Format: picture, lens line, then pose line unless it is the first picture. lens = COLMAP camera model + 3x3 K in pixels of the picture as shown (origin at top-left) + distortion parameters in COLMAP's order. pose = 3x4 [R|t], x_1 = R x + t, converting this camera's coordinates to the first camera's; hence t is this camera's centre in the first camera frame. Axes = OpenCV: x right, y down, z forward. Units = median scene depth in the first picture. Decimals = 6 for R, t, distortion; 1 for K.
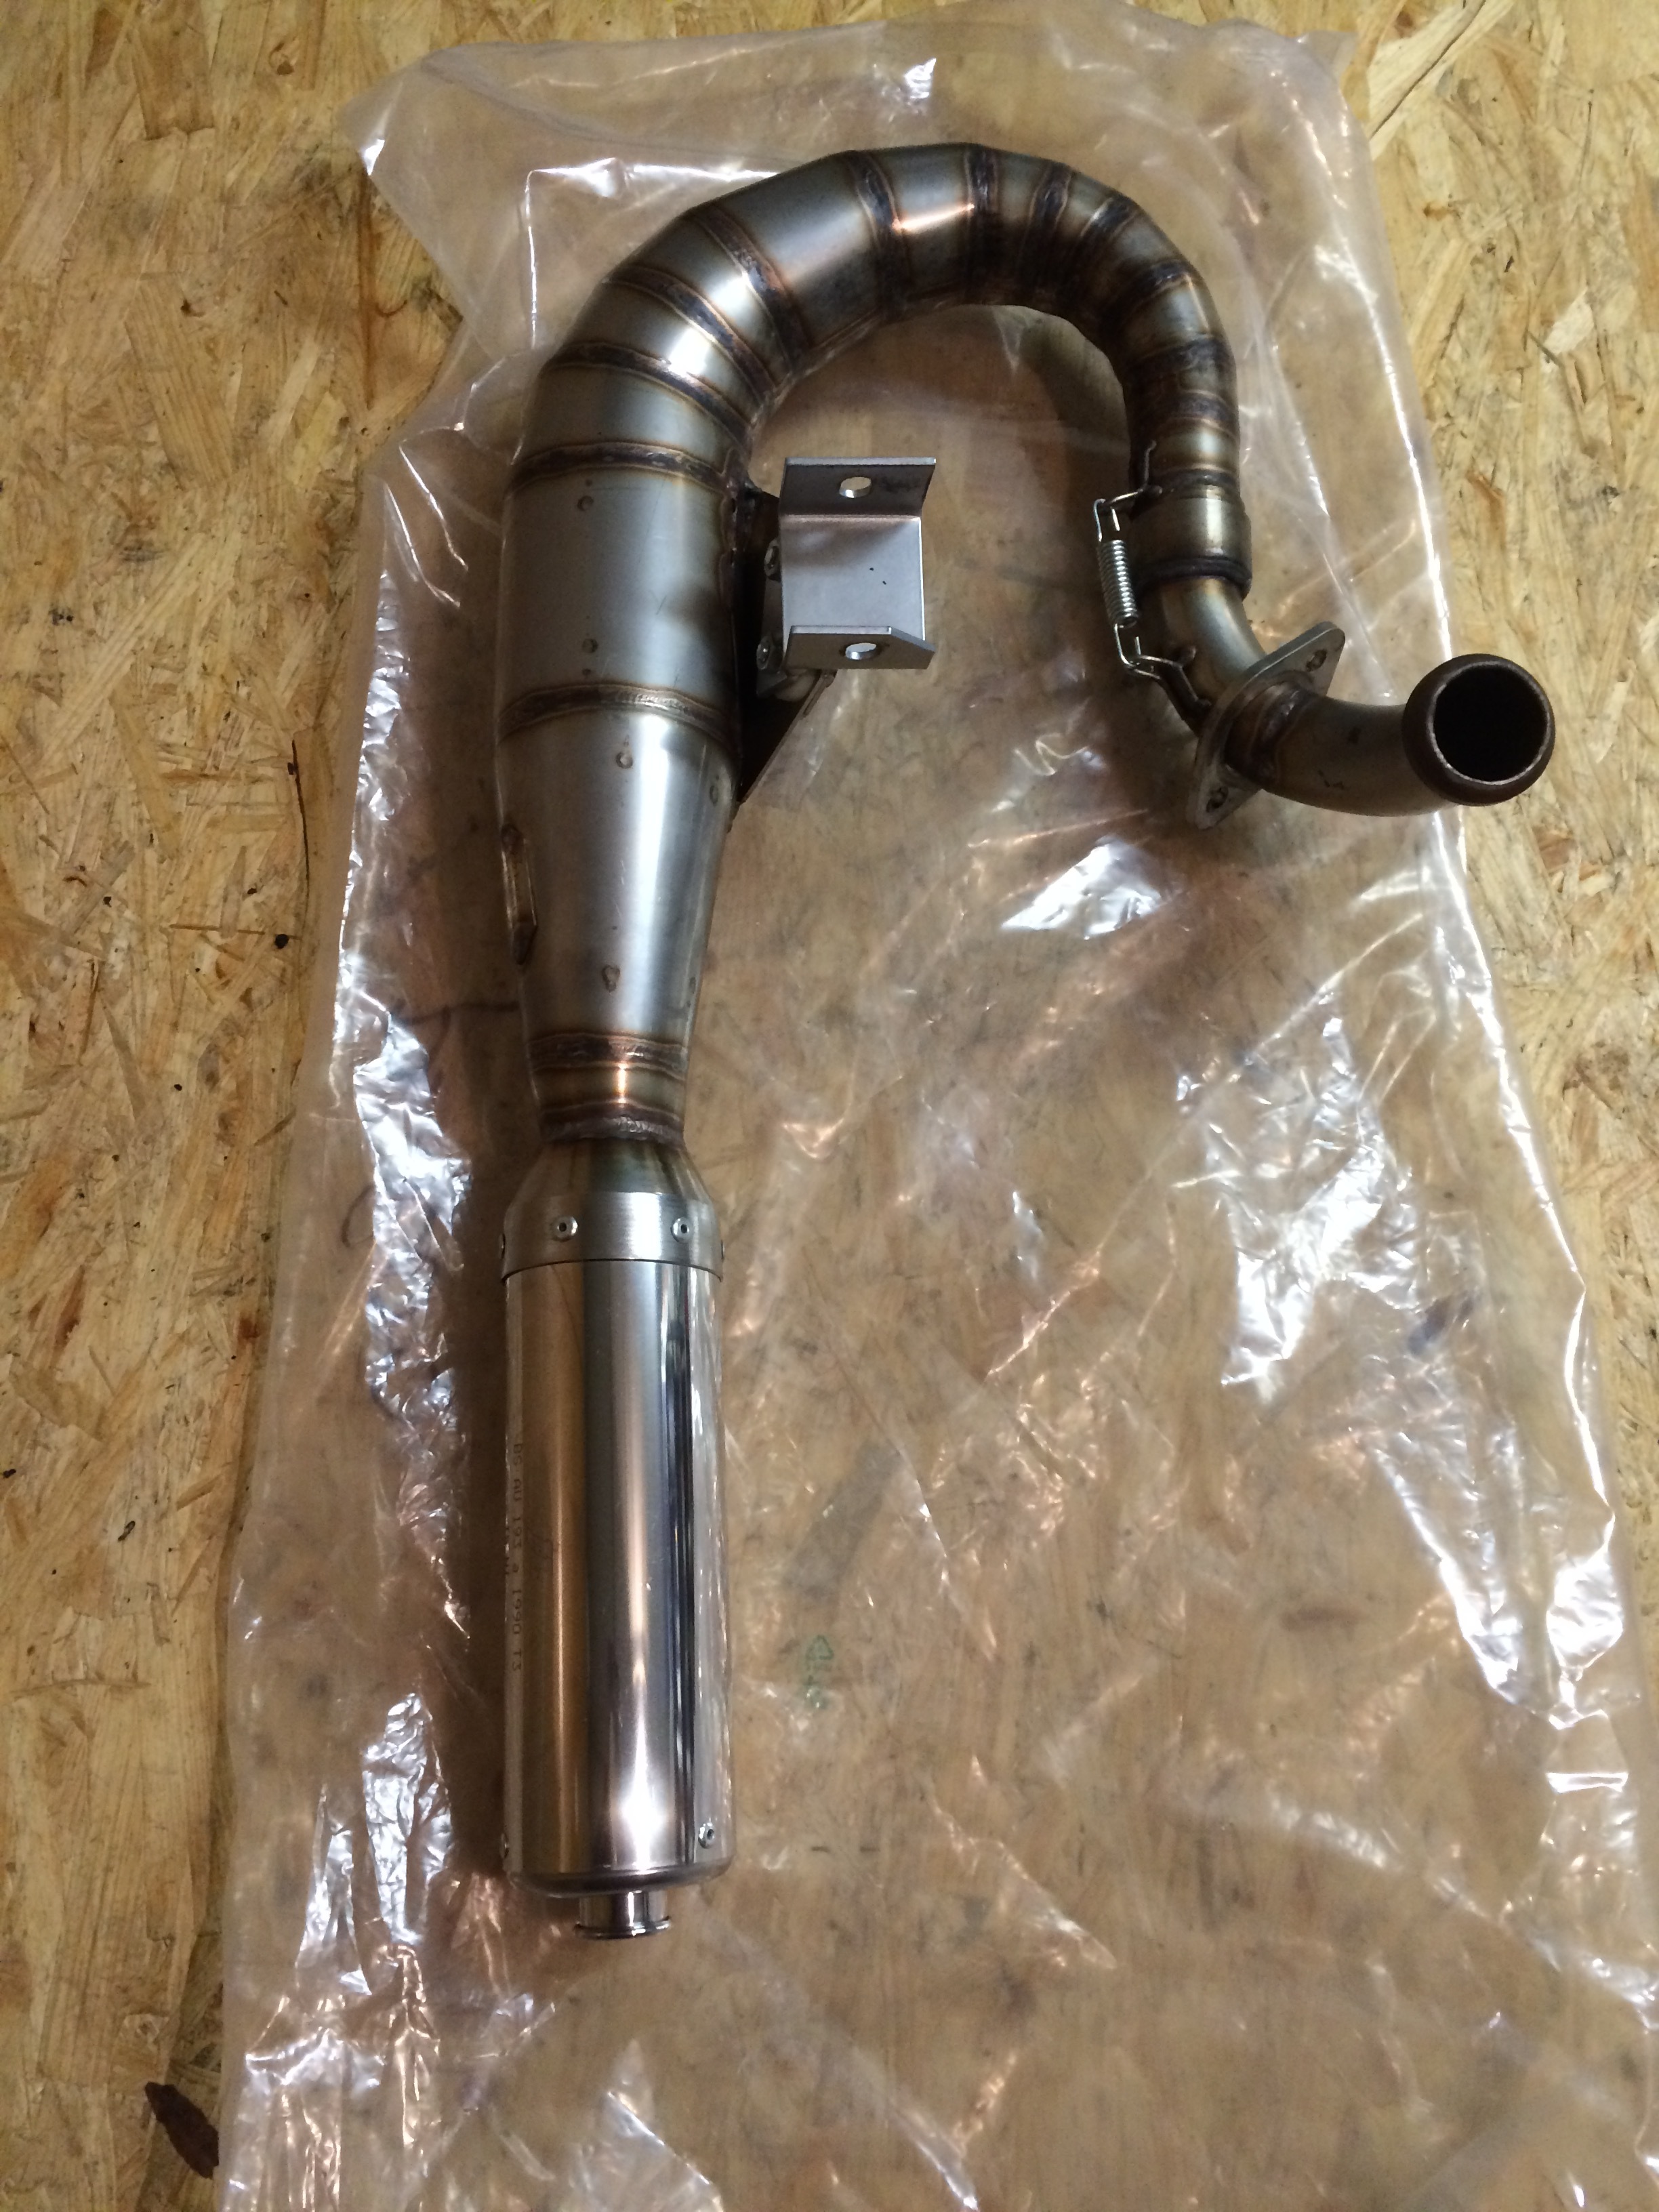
lens RADIAL K [[1857.0, 0, 831.3], [0, 1857.0, 1110.4], [0, 0, 1]] dist [0.070458, -0.105497]
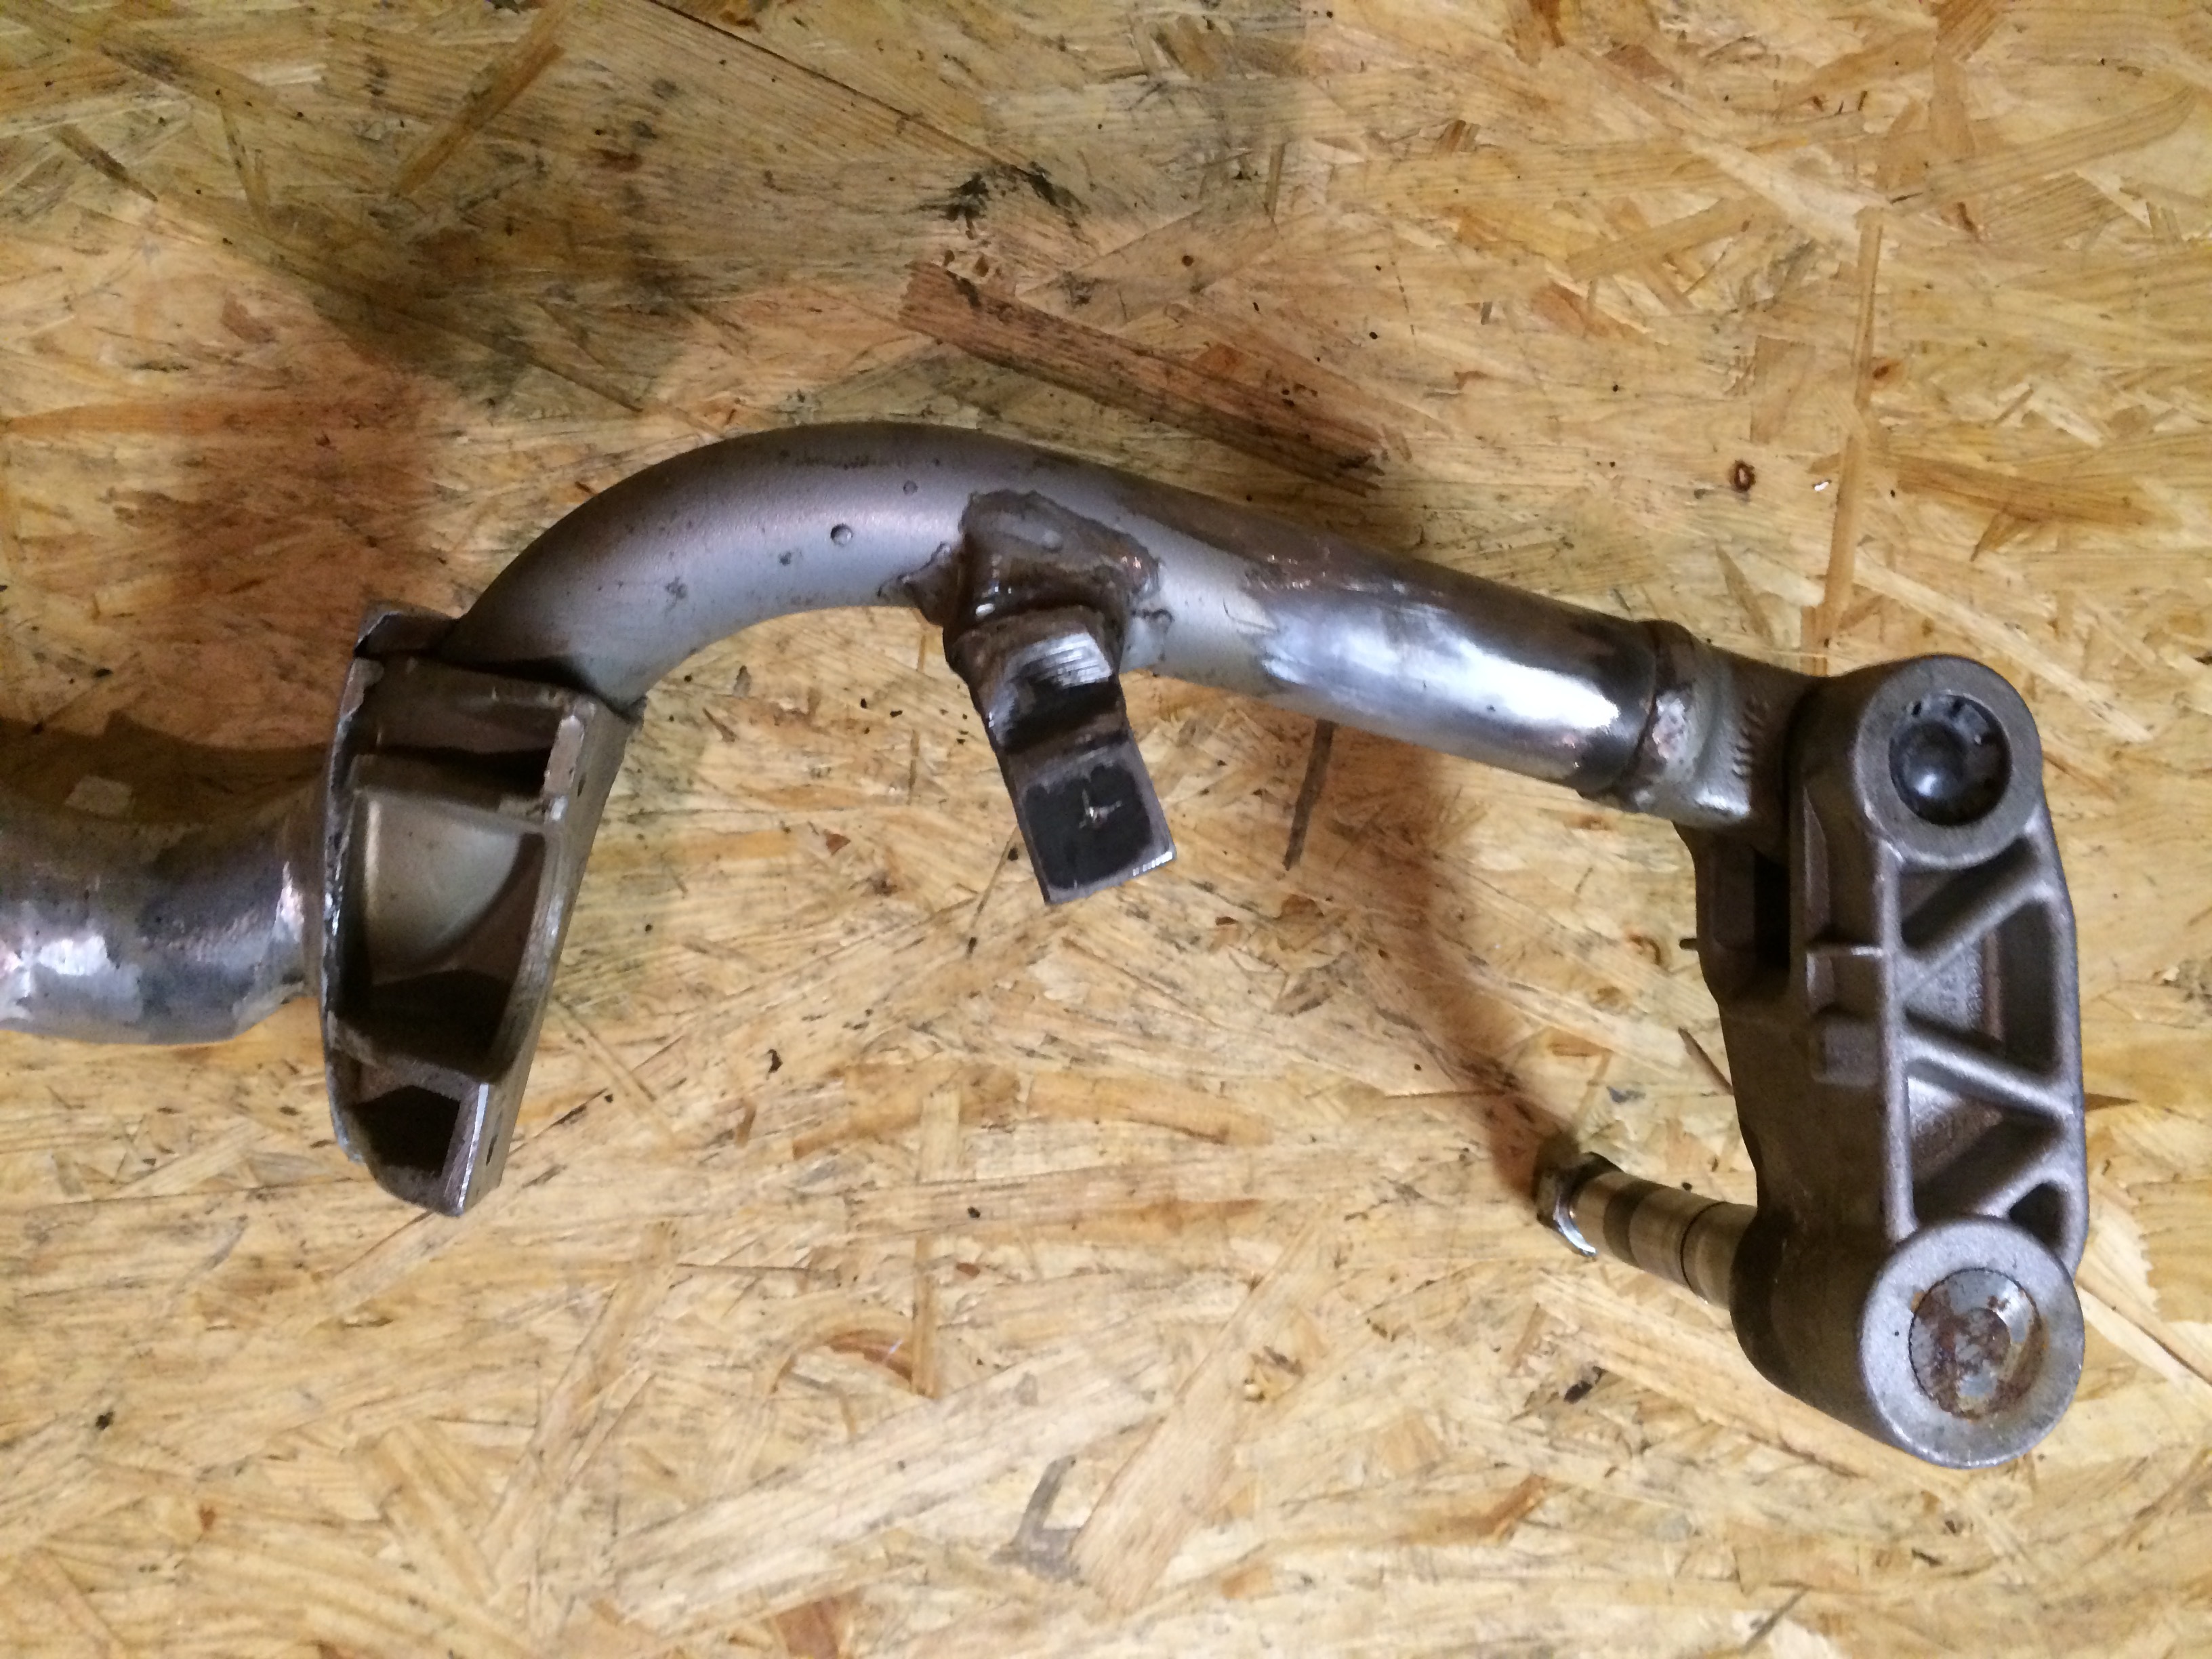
lens RADIAL K [[1857.0, 0, 1100.5], [0, 1857.0, 838.8], [0, 0, 1]] dist [0.070458, -0.105497]
pose [[0.024523, 0.994881, -0.098038, 0.198475], [-0.998945, 0.028195, 0.036256, -0.232488], [0.038834, 0.097045, 0.994522, 0.408617]]
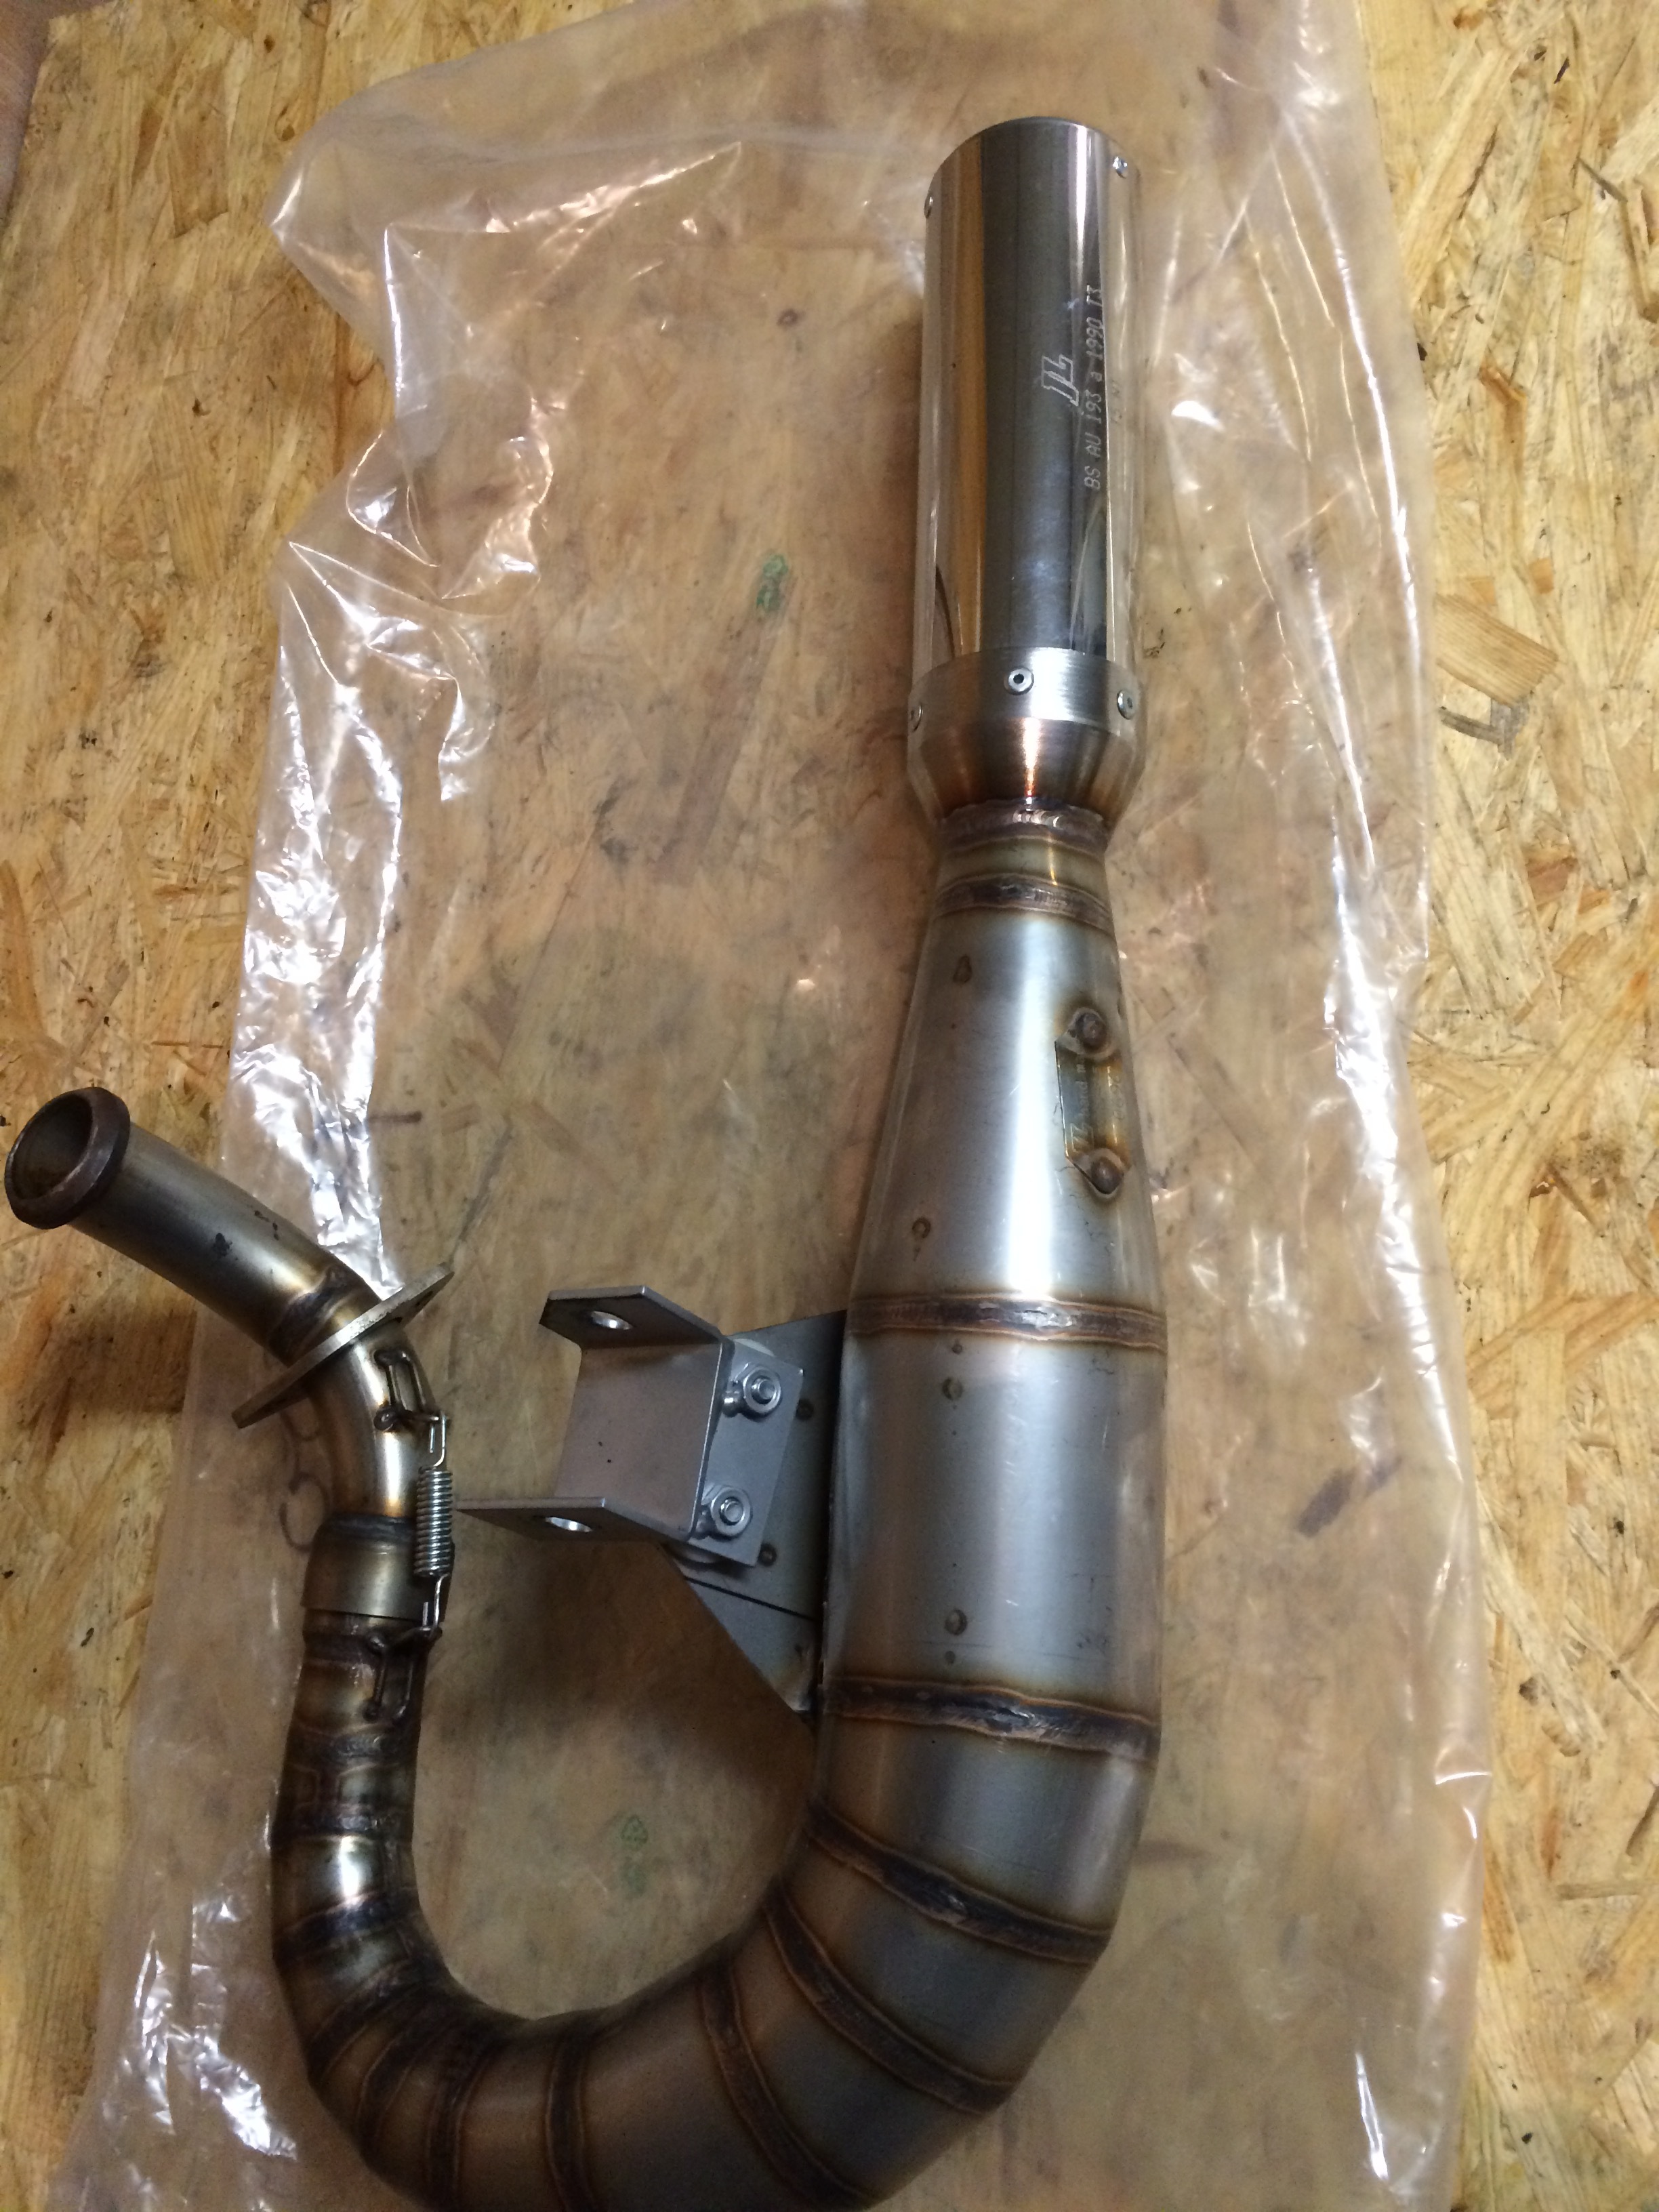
lens RADIAL K [[1857.0, 0, 851.7], [0, 1857.0, 1109.2], [0, 0, 1]] dist [0.070458, -0.105497]
pose [[0.932013, -0.031854, -0.361023, 0.368374], [0.059989, 0.995949, 0.066992, -0.104328], [0.357426, -0.084095, 0.930148, 0.162825]]
